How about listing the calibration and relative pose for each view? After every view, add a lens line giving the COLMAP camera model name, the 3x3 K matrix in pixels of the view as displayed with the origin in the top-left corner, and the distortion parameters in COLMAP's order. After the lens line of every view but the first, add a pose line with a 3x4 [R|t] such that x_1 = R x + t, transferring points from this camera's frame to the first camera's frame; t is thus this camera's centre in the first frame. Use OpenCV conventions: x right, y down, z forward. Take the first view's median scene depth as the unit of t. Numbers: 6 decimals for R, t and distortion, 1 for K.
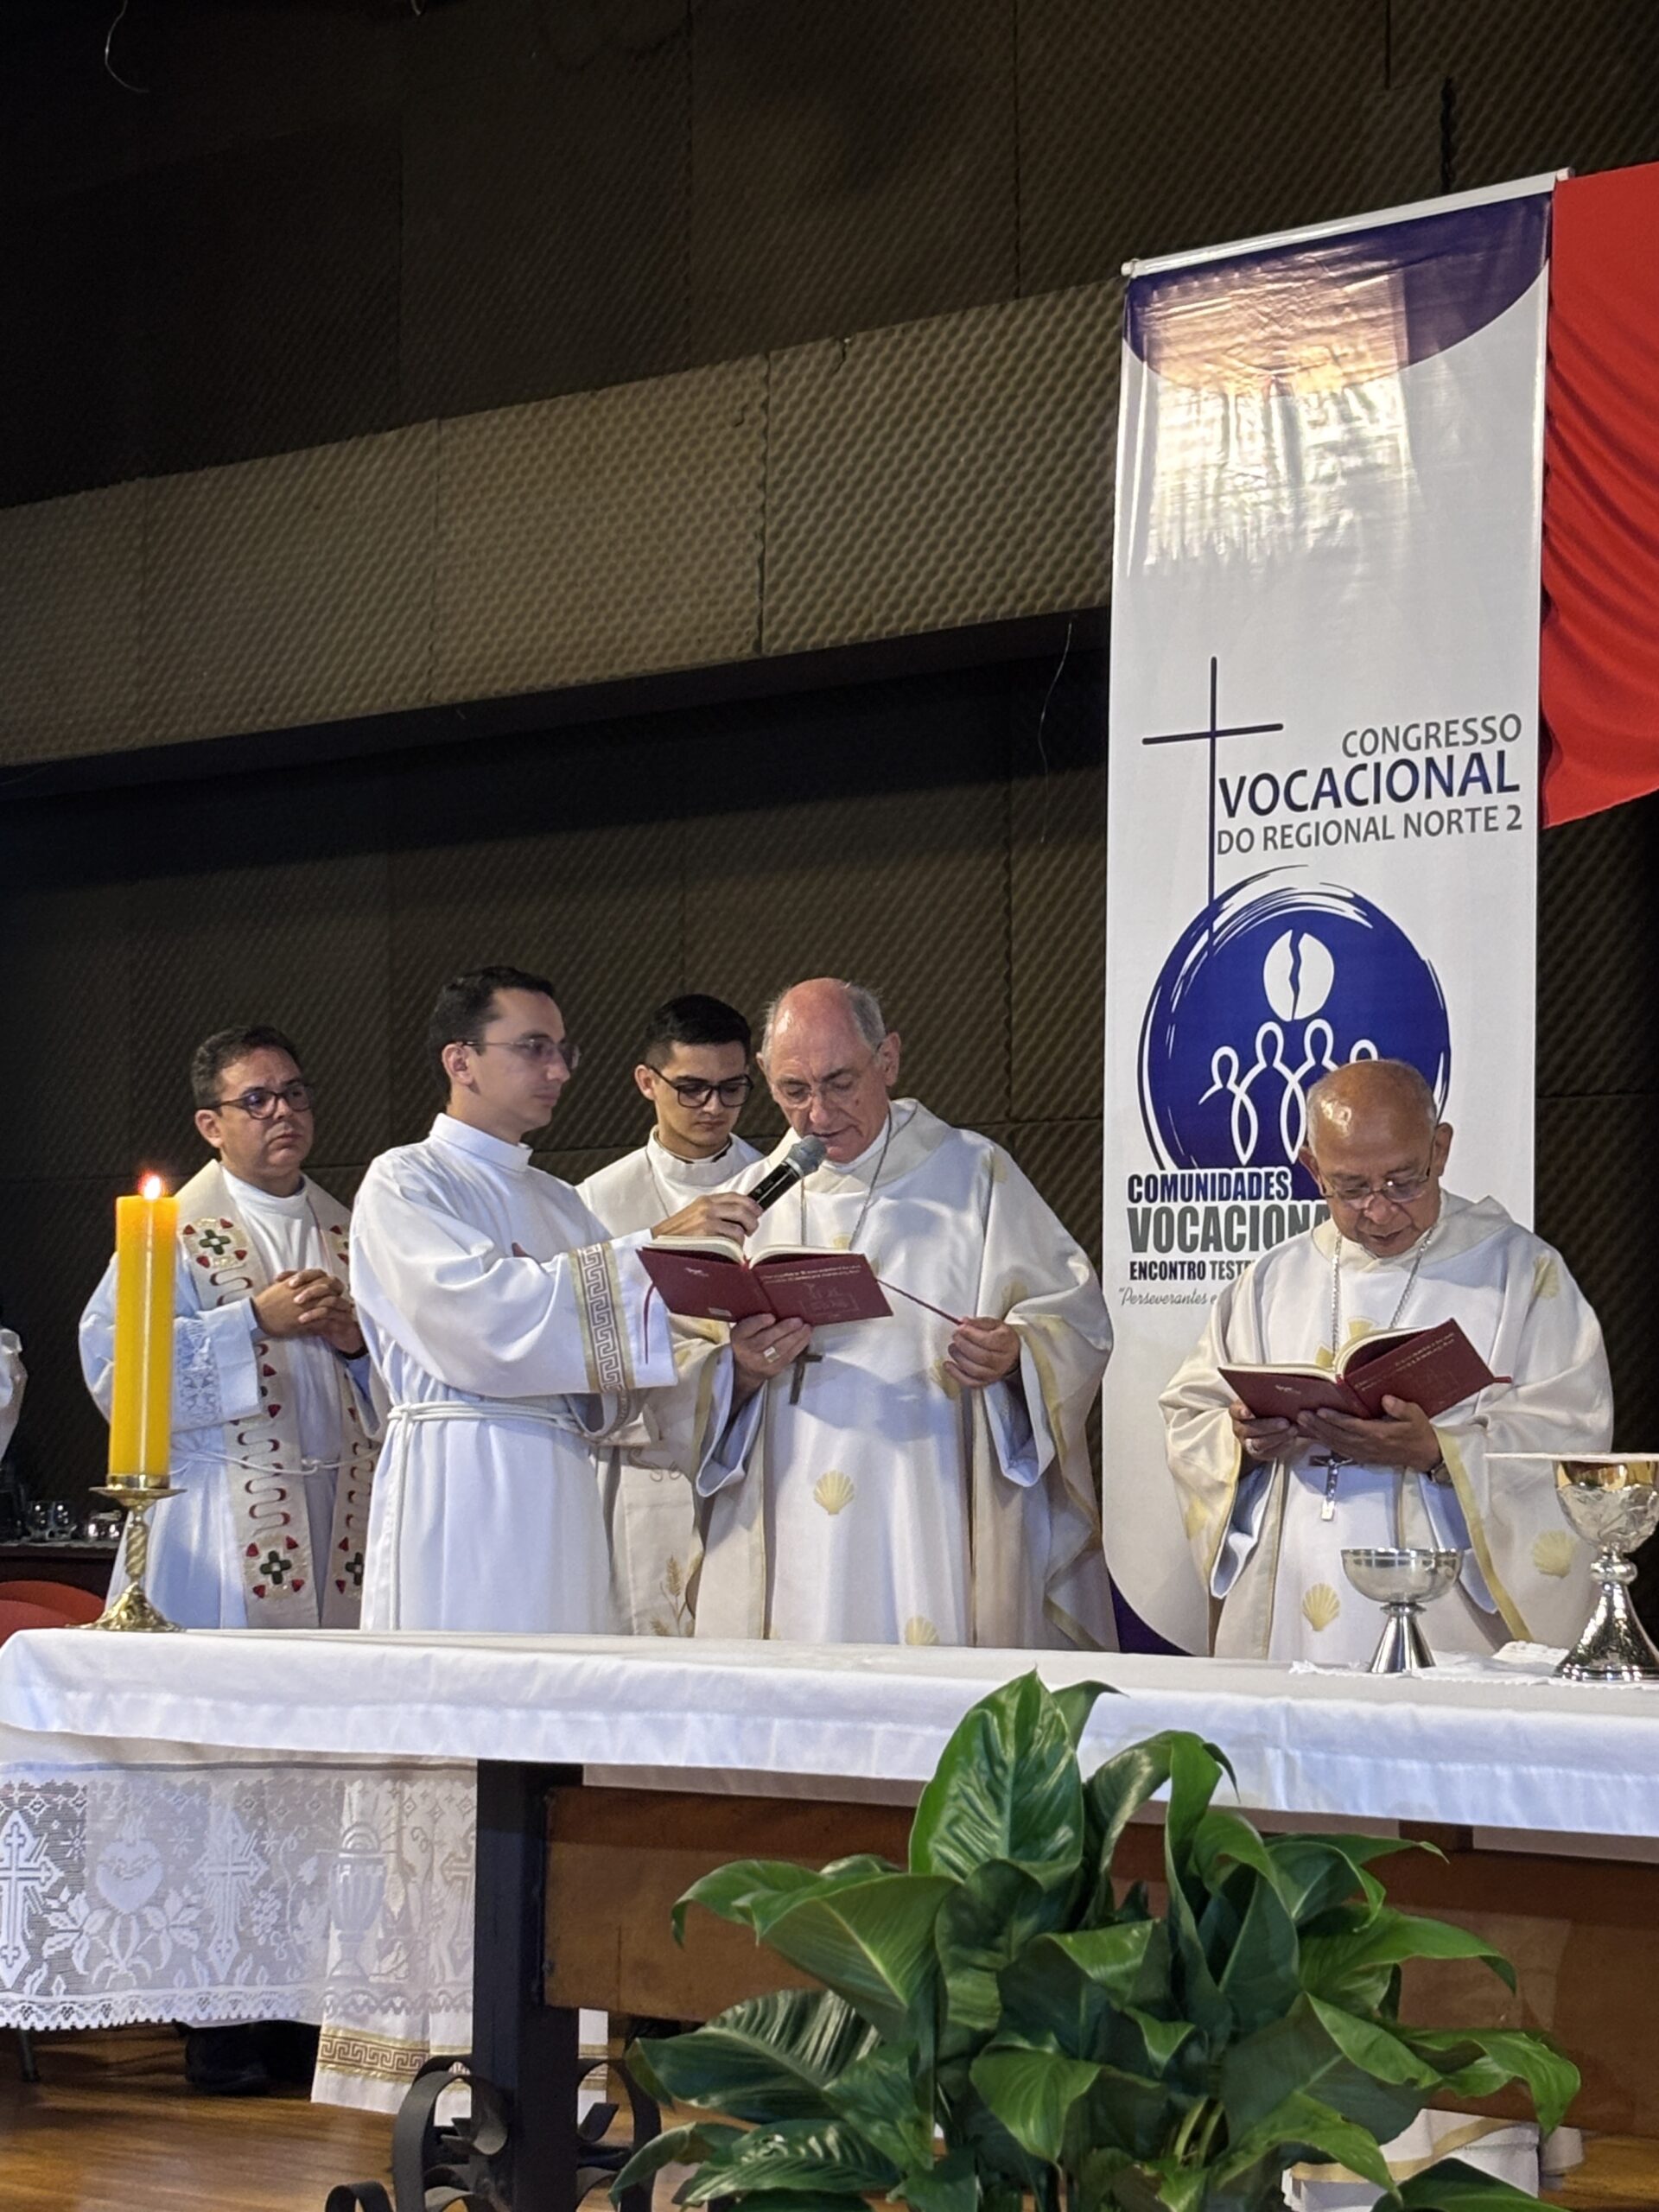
lens RADIAL K [[5006.2, 0, 801.9], [0, 5006.2, 1156.5], [0, 0, 1]] dist [0.150244, 0.000000]
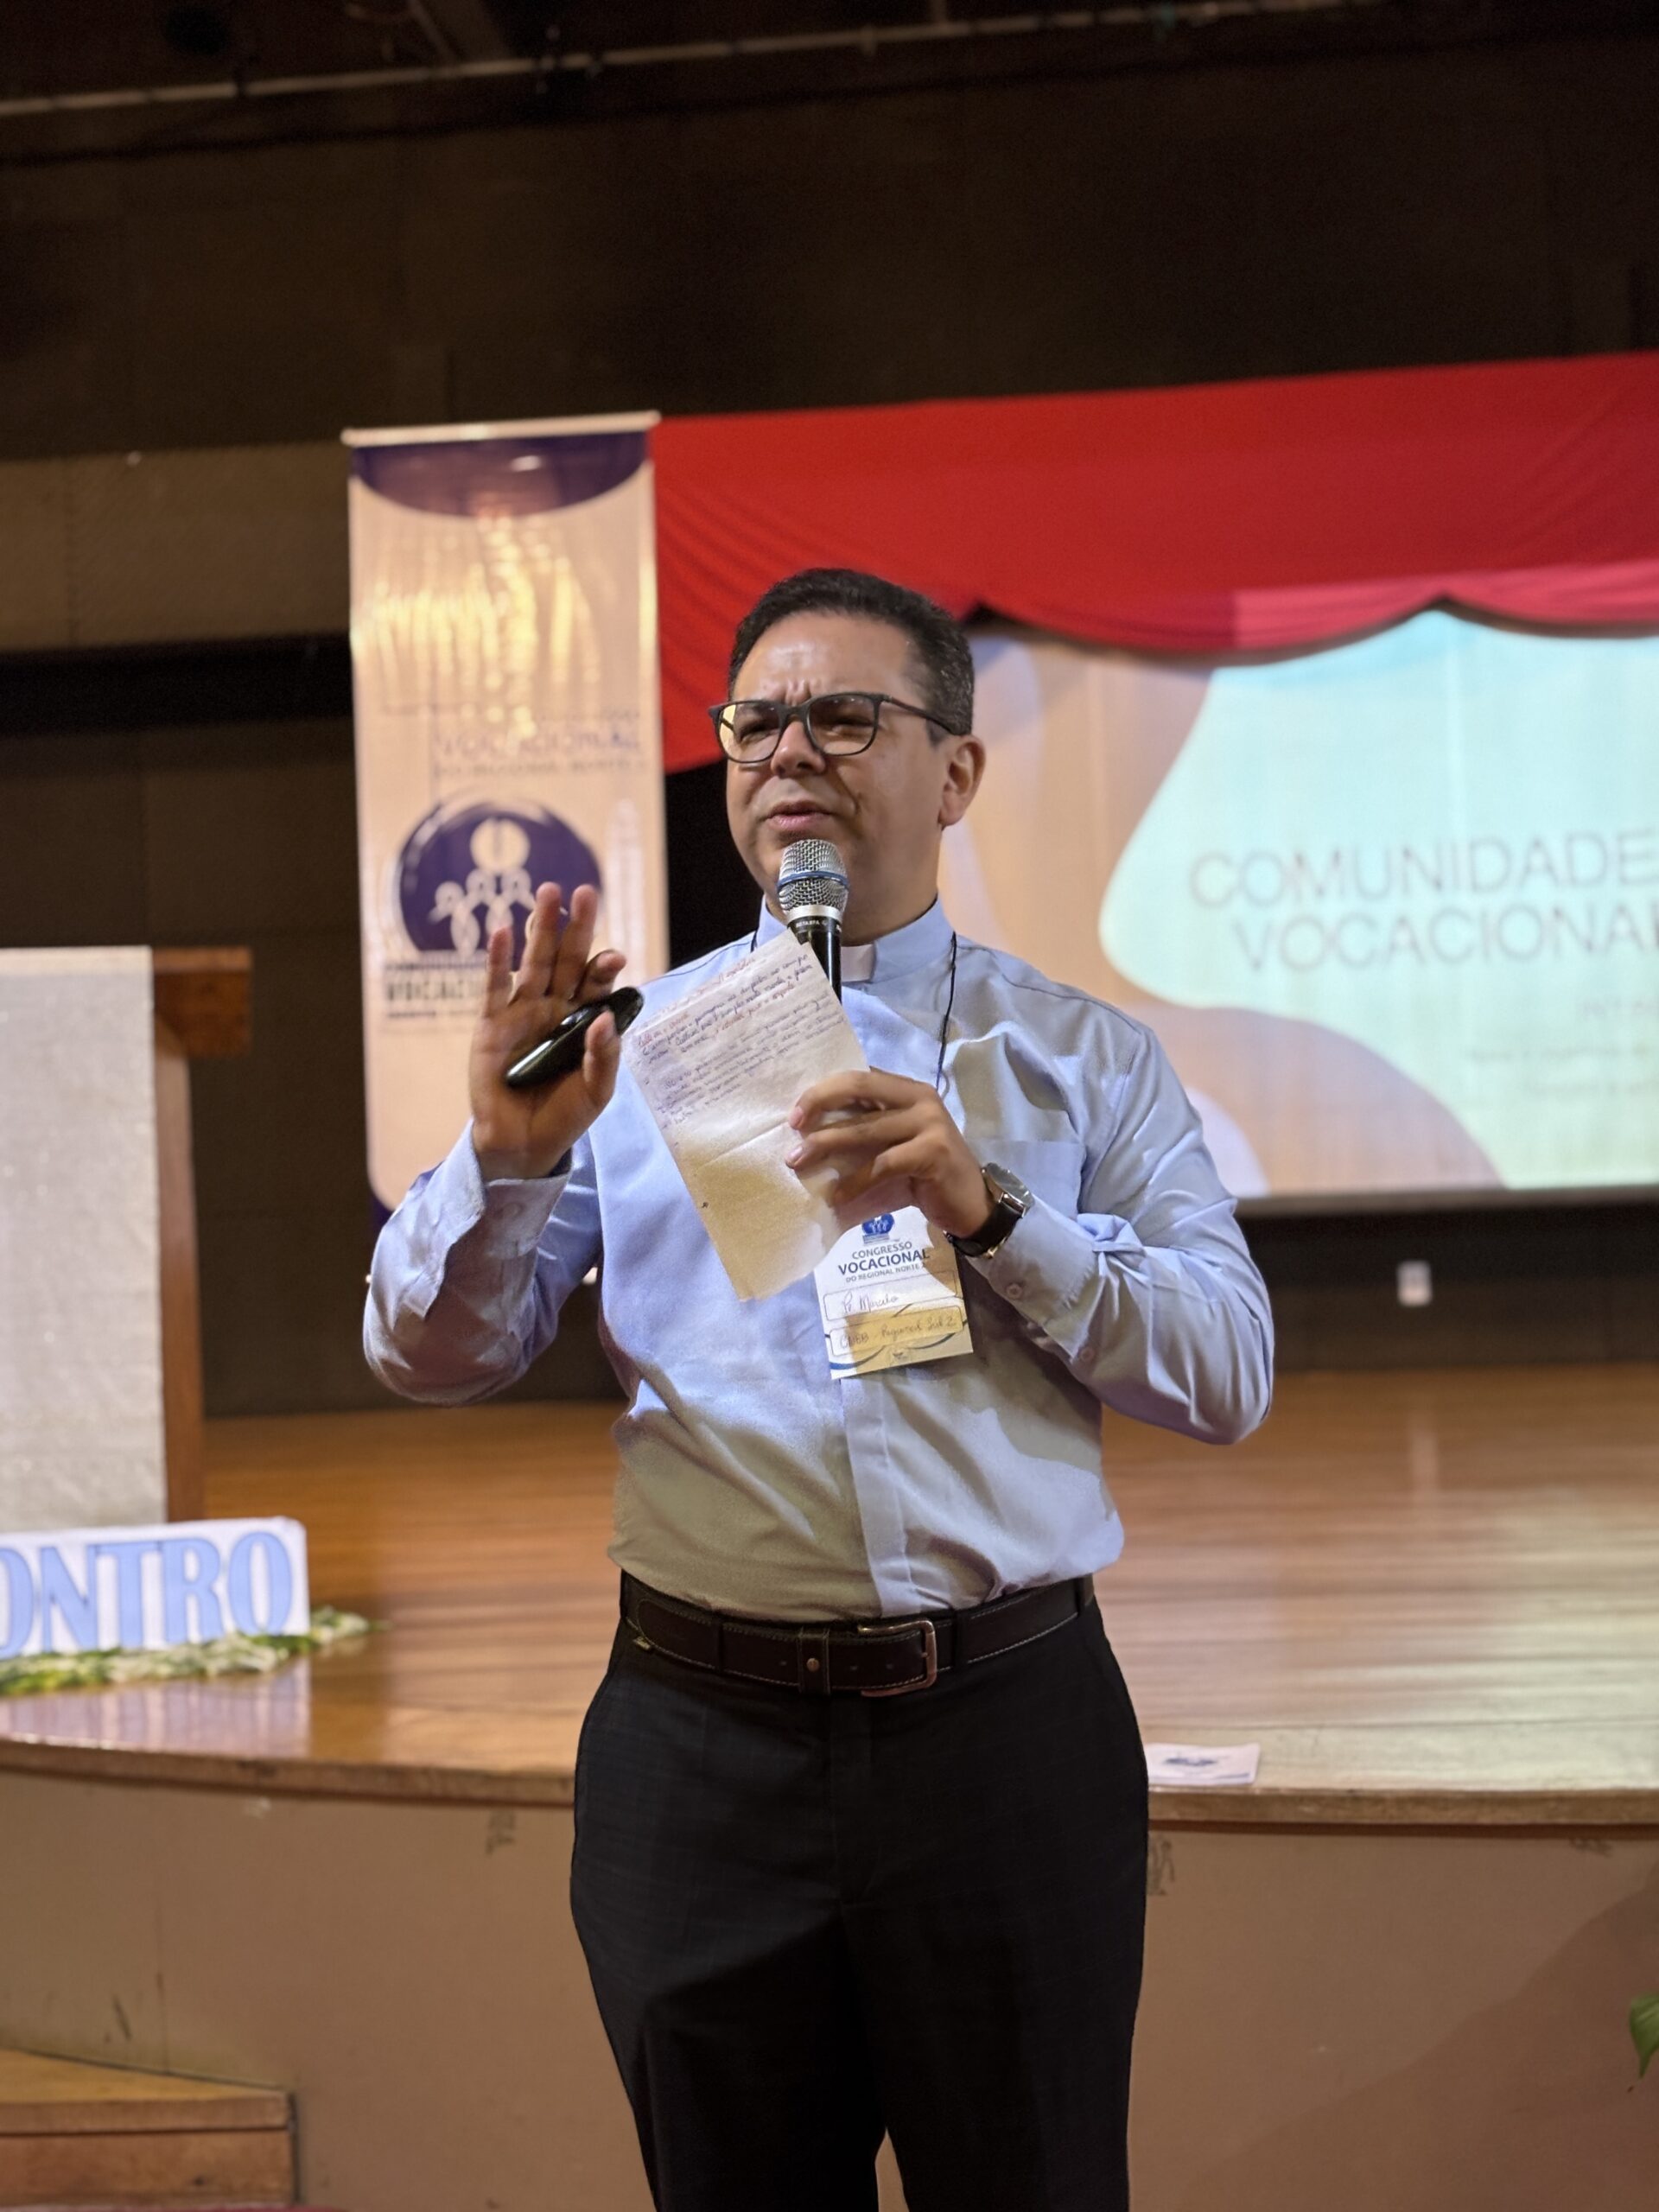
lens RADIAL K [[3280.9, 0, 840.1], [0, 3280.9, 1095.4], [0, 0, 1]] dist [0.109298, 0.000000]
pose [[0.781884, -0.018453, 0.623150, -0.541457], [0.010543, 0.999810, 0.016377, 0.034789], [-0.623334, -0.006235, 0.781931, 0.004436]]
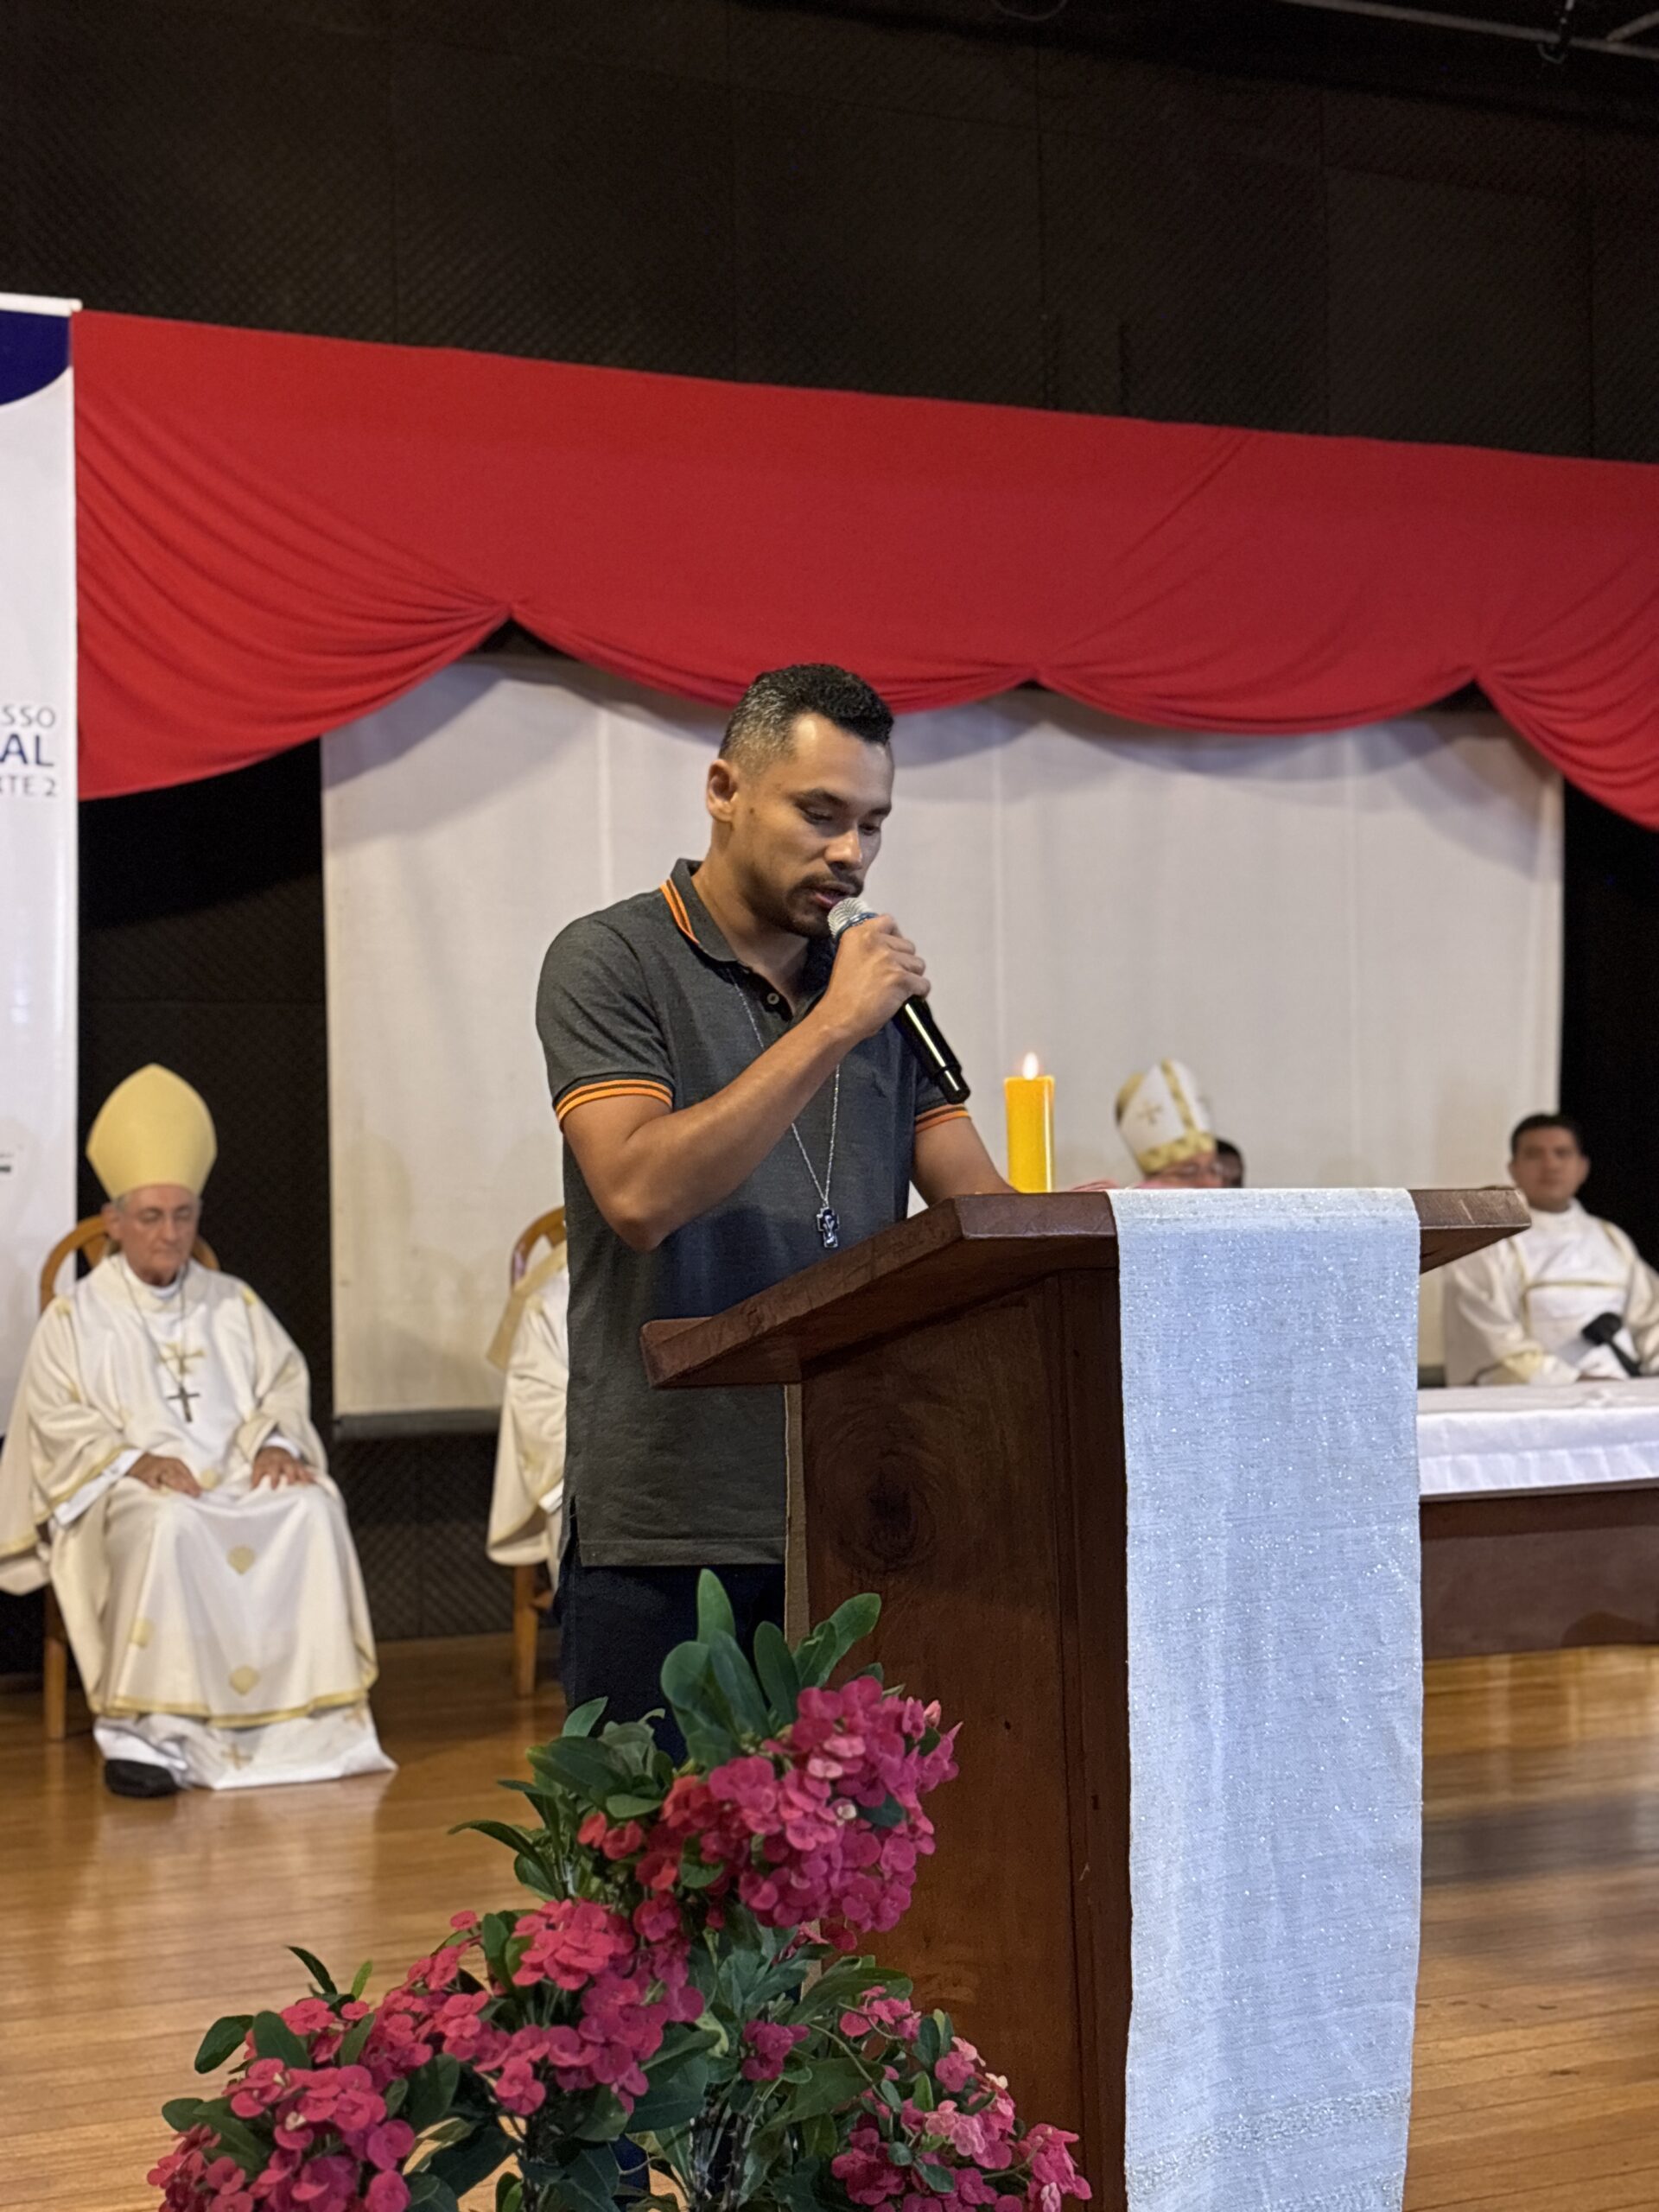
lens RADIAL K [[3280.9, 0, 833.3], [0, 3280.9, 1112.1], [0, 0, 1]] dist [0.109298, 0.000000]
pose [[0.346866, 0.015561, 0.937786, -0.573382], [-0.031962, 0.999478, -0.004763, 0.014127], [-0.937370, -0.028321, 0.347182, 0.491808]]
